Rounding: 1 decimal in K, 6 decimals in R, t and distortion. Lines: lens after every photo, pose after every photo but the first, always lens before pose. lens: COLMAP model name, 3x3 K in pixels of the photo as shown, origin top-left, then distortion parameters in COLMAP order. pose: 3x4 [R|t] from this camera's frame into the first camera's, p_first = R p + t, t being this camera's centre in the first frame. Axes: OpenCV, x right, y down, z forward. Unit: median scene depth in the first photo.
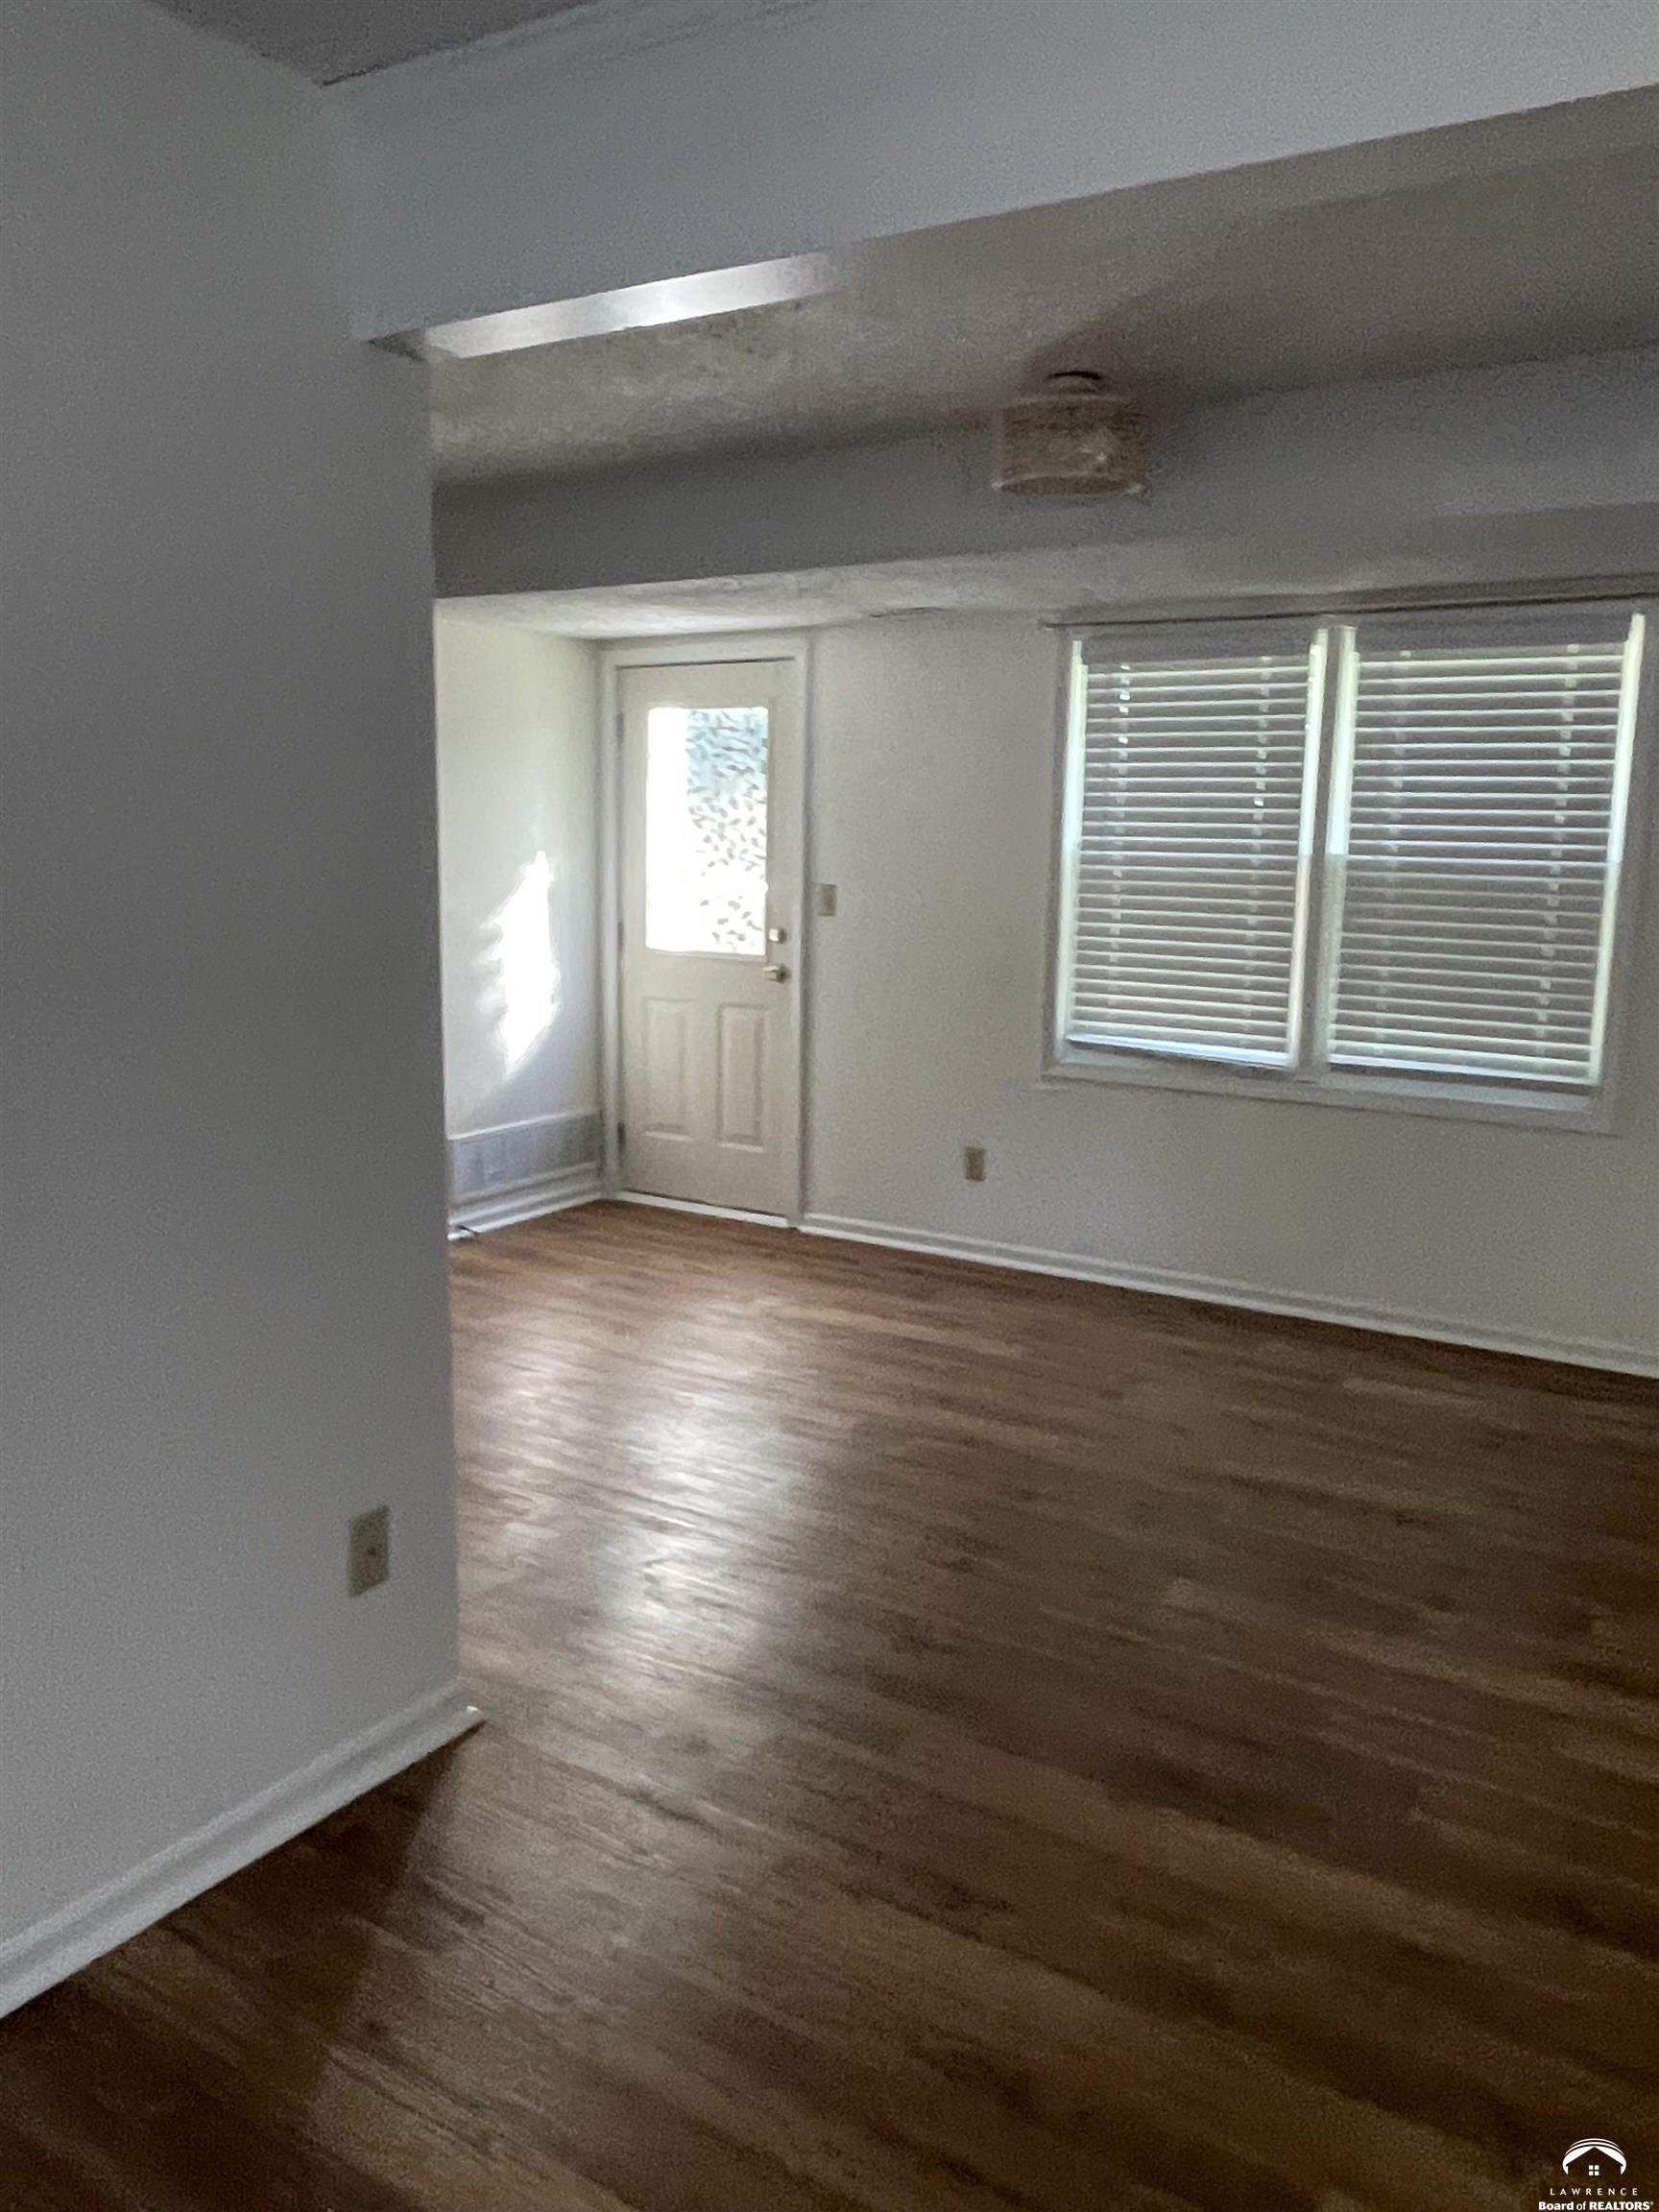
lens RADIAL K [[1697.8, 0, 828.1], [0, 1697.8, 1106.0], [0, 0, 1]] dist [0.007800, 0.001517]
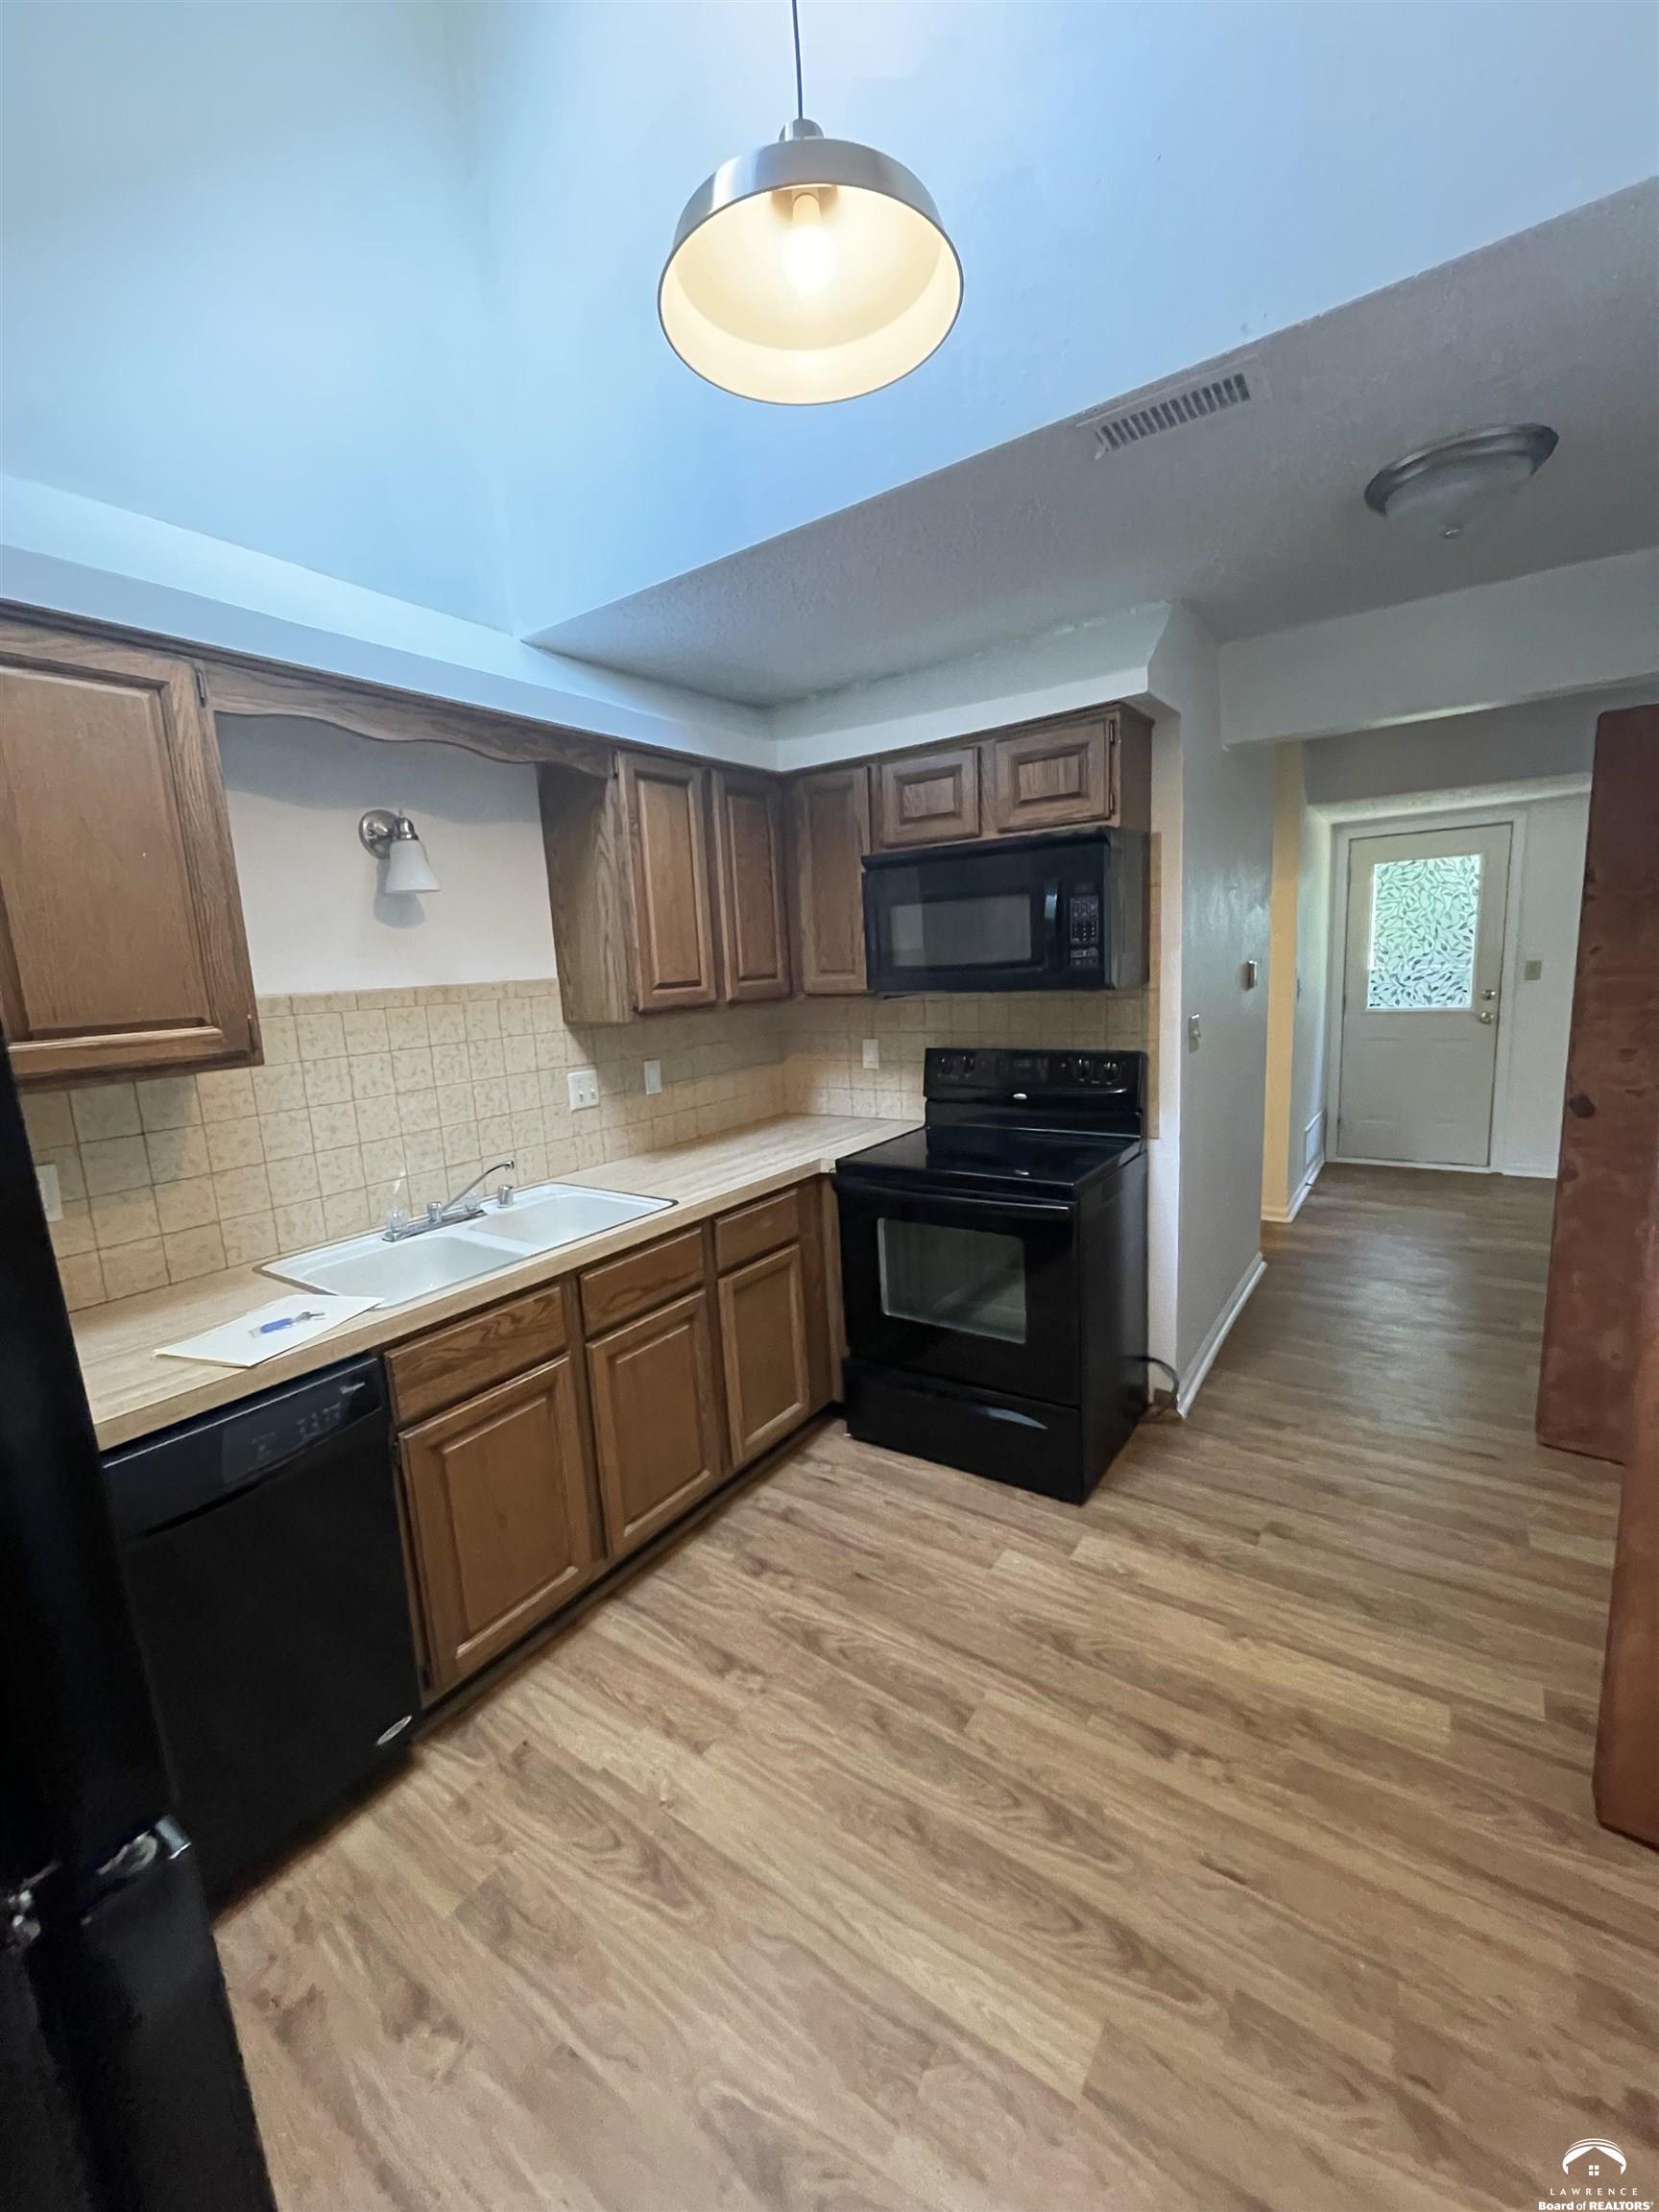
lens RADIAL K [[891.0, 0, 833.0], [0, 891.0, 1107.4], [0, 0, 1]] dist [-0.003003, -0.000155]
pose [[0.997570, -0.059608, -0.036070, -0.625859], [0.059084, 0.998134, -0.015438, -0.016317], [0.036923, 0.013269, 0.999230, 0.126136]]
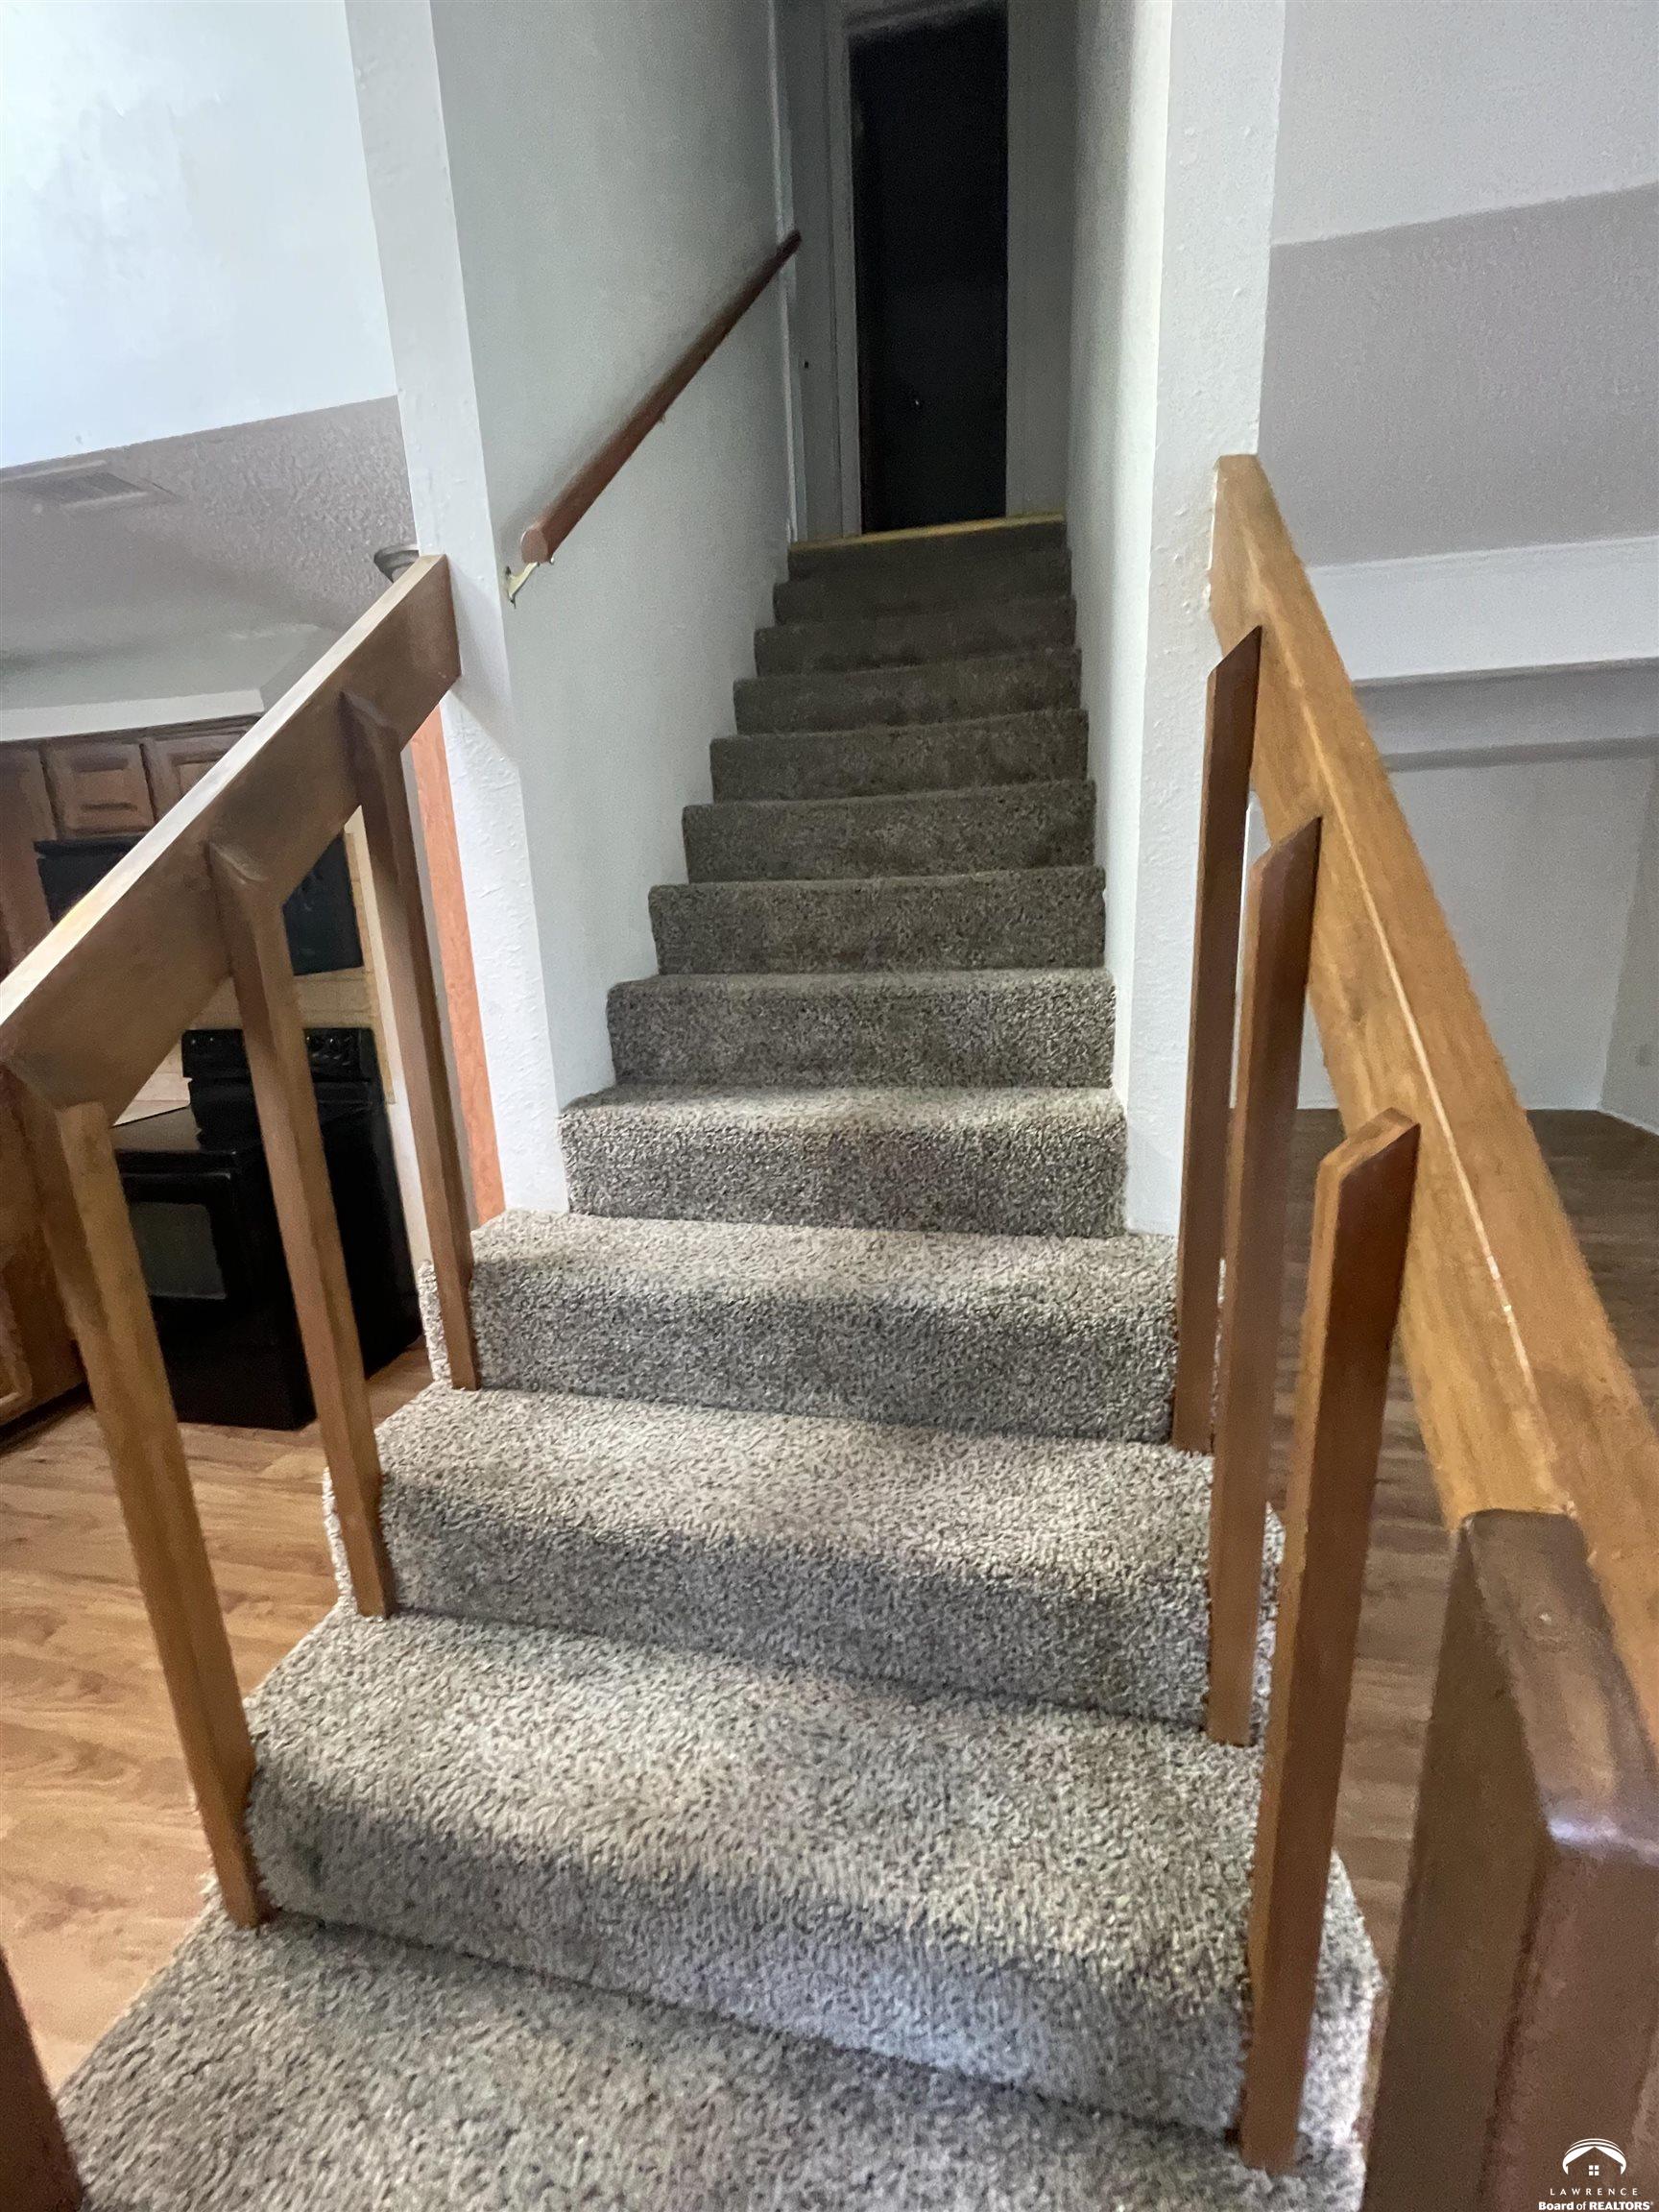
lens RADIAL K [[891.0, 0, 827.3], [0, 891.0, 1106.7], [0, 0, 1]] dist [-0.003003, -0.000155]
pose [[0.922735, -0.133827, 0.361455, 4.649677], [0.121627, 0.990972, 0.056409, 0.596407], [-0.365741, -0.008088, 0.930681, -2.999267]]
